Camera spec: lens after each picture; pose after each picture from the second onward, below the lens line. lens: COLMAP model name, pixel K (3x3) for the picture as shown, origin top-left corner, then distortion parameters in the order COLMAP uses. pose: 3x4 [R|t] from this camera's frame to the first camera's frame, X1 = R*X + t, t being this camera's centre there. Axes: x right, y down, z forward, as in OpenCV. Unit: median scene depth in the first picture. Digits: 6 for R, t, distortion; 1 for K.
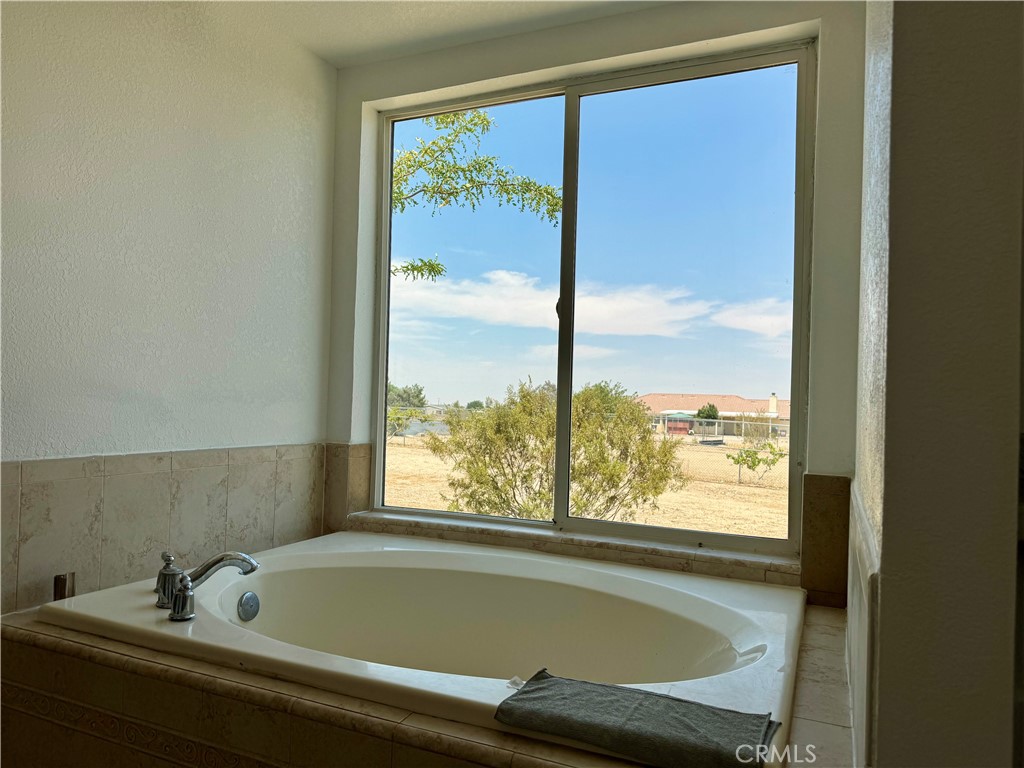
lens RADIAL K [[724.2, 0, 506.2], [0, 724.2, 387.3], [0, 0, 1]] dist [0.074705, -0.074229]
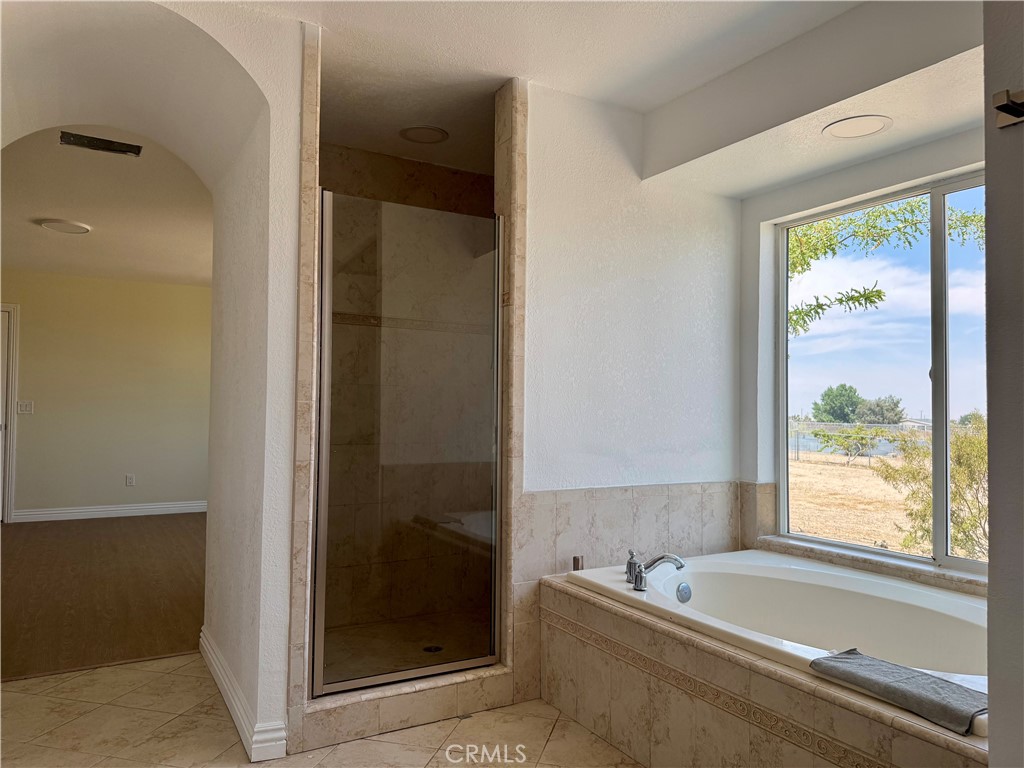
lens RADIAL K [[724.2, 0, 510.2], [0, 724.2, 387.9], [0, 0, 1]] dist [0.074705, -0.074229]
pose [[0.822988, -0.033606, -0.567064, 0.207348], [0.022684, 0.999397, -0.026305, -0.083144], [0.567606, 0.008785, 0.823253, -0.410803]]
